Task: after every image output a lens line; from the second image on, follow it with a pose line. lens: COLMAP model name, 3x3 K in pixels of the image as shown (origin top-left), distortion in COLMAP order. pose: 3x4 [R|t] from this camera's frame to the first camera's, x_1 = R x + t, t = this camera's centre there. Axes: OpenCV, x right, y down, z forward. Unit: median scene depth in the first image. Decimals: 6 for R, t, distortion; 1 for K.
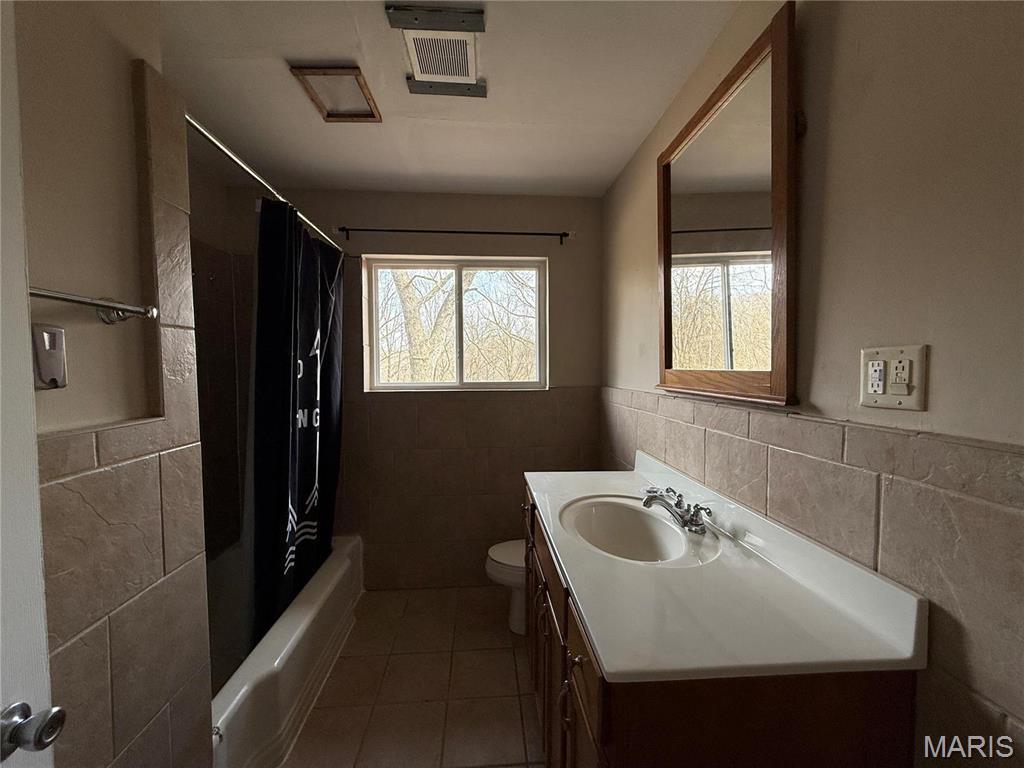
lens RADIAL K [[407.7, 0, 509.5], [0, 407.7, 384.4], [0, 0, 1]] dist [-0.000351, 0.000136]
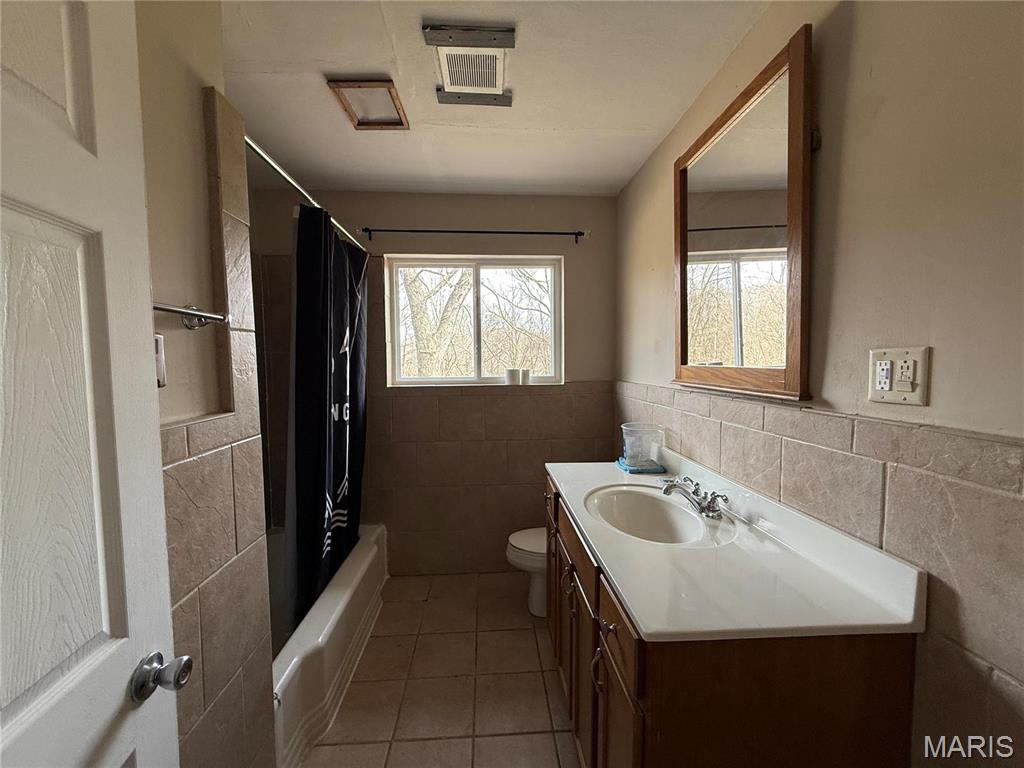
lens RADIAL K [[407.5, 0, 509.3], [0, 407.5, 384.4], [0, 0, 1]] dist [0.000730, 0.000090]
pose [[0.999943, -0.002609, -0.010399, -0.068466], [0.002784, 0.999853, 0.016923, -0.009641], [0.010353, -0.016951, 0.999803, -0.077100]]
